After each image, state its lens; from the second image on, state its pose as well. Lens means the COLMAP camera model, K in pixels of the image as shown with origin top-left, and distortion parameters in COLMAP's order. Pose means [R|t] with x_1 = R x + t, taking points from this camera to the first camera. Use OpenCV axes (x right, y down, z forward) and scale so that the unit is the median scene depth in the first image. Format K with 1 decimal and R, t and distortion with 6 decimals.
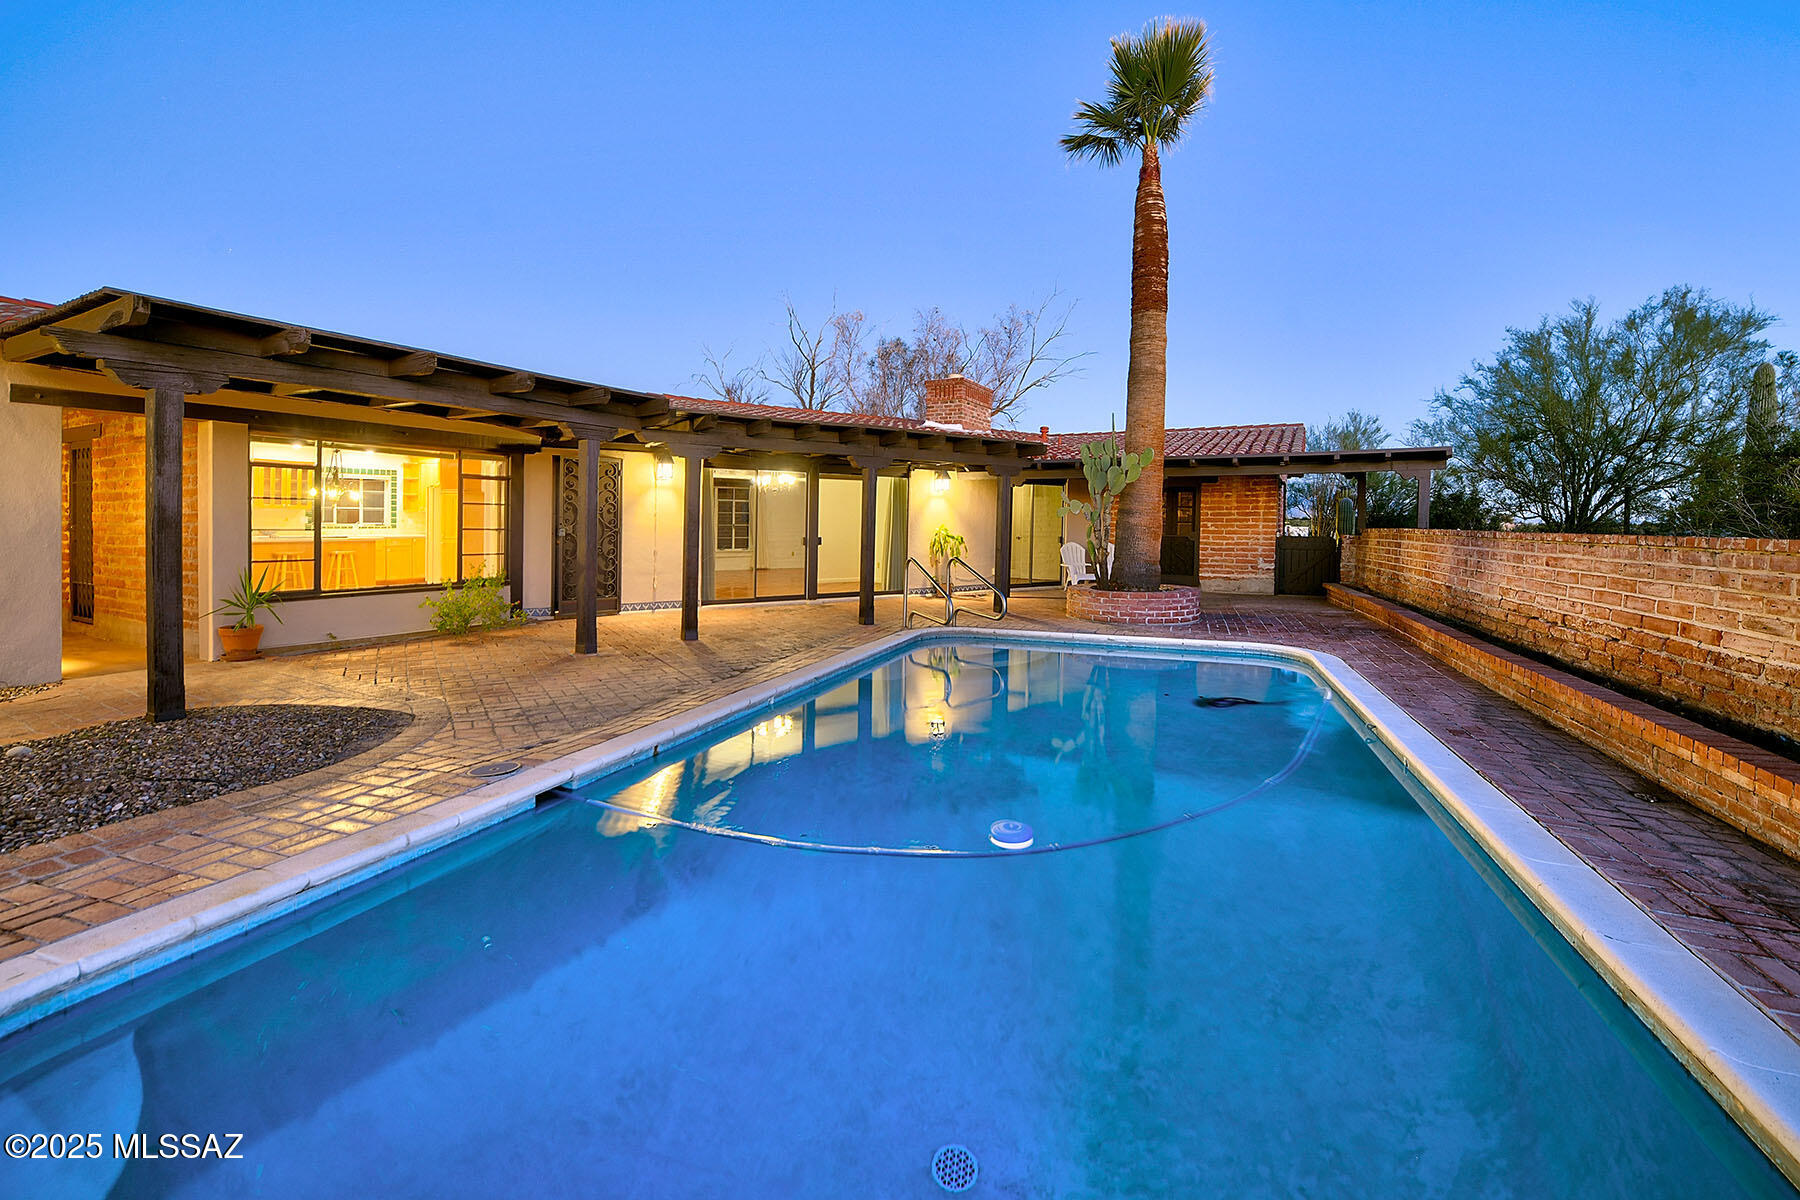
lens RADIAL K [[796.0, 0, 903.1], [0, 796.0, 555.8], [0, 0, 1]] dist [-0.011702, -0.004261]
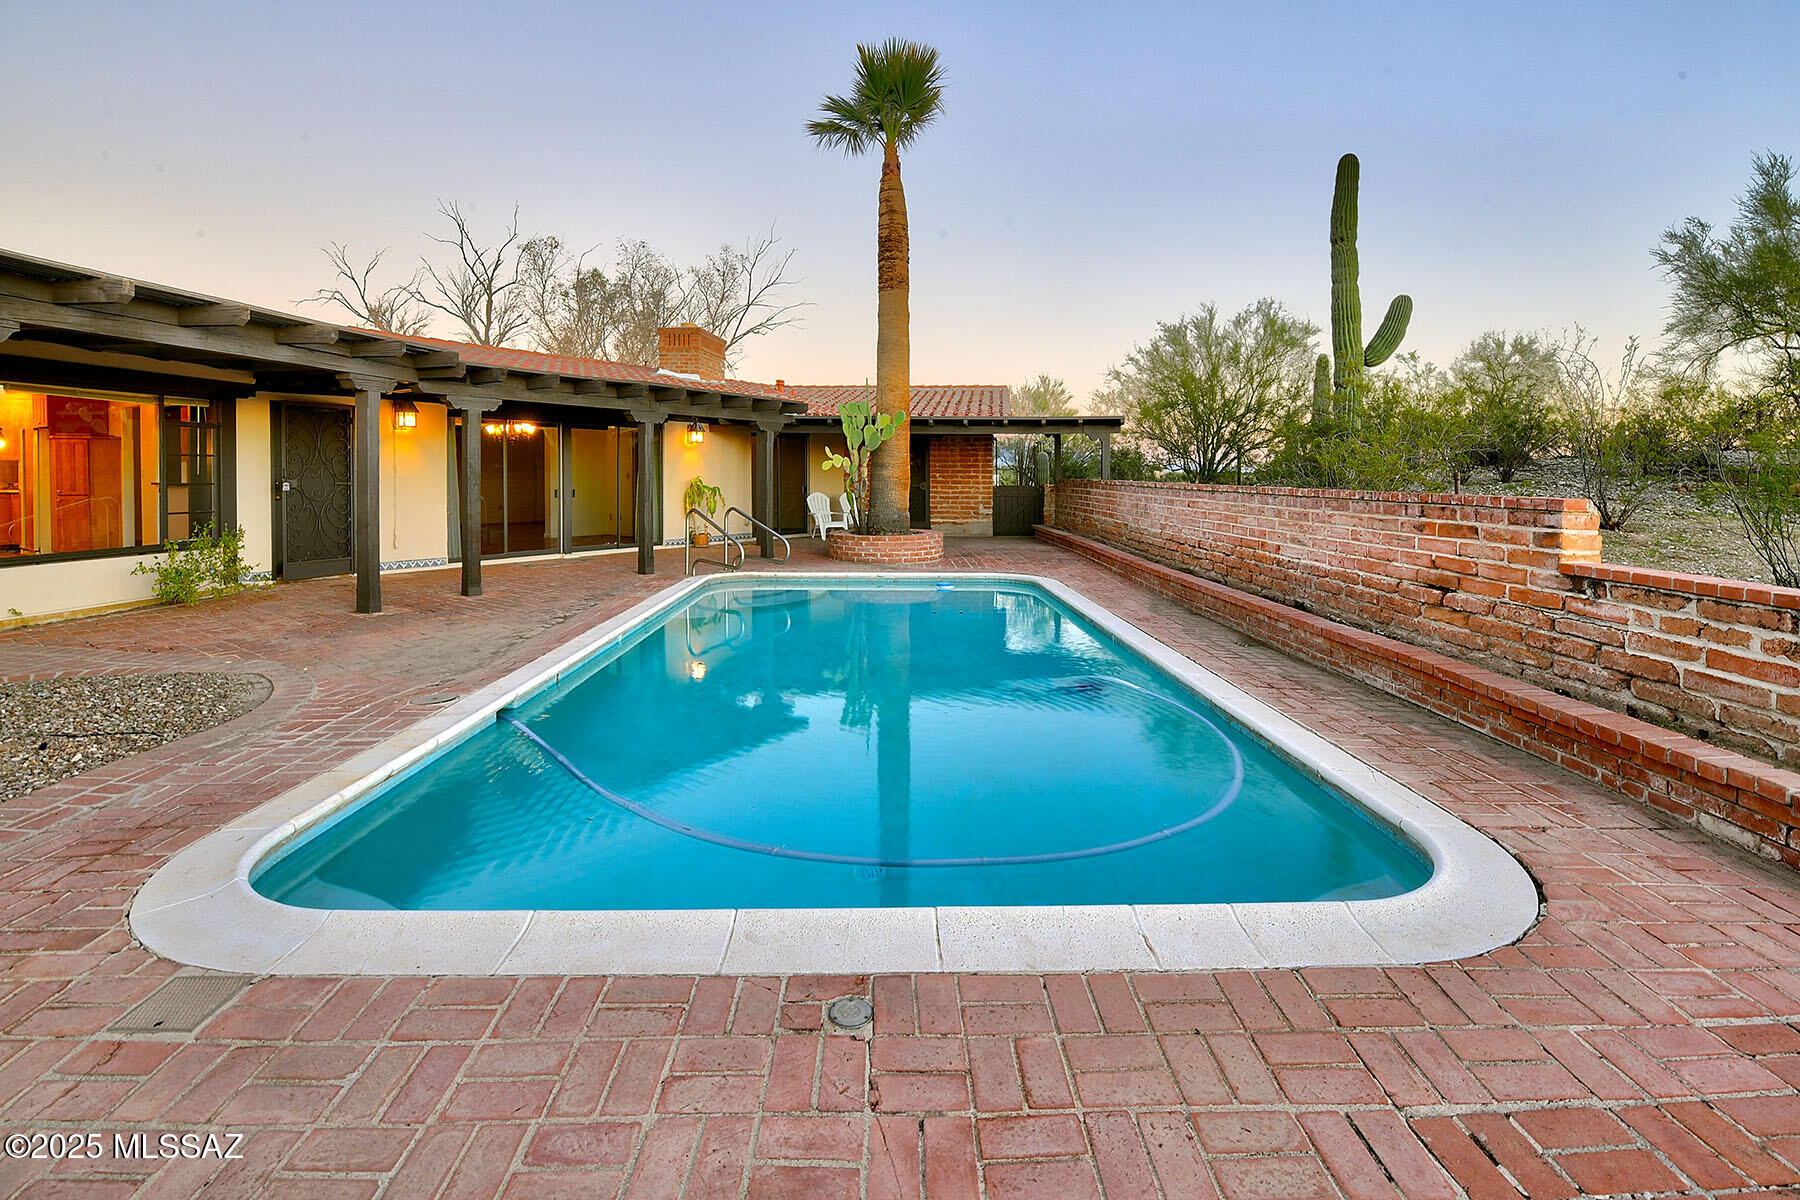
lens RADIAL K [[872.1, 0, 893.3], [0, 872.1, 464.5], [0, 0, 1]] dist [0.026982, -0.000411]
pose [[0.936017, 0.001660, 0.351950, -0.131649], [0.014916, 0.998903, -0.044381, -0.001070], [-0.351637, 0.046791, 0.934966, -0.162390]]
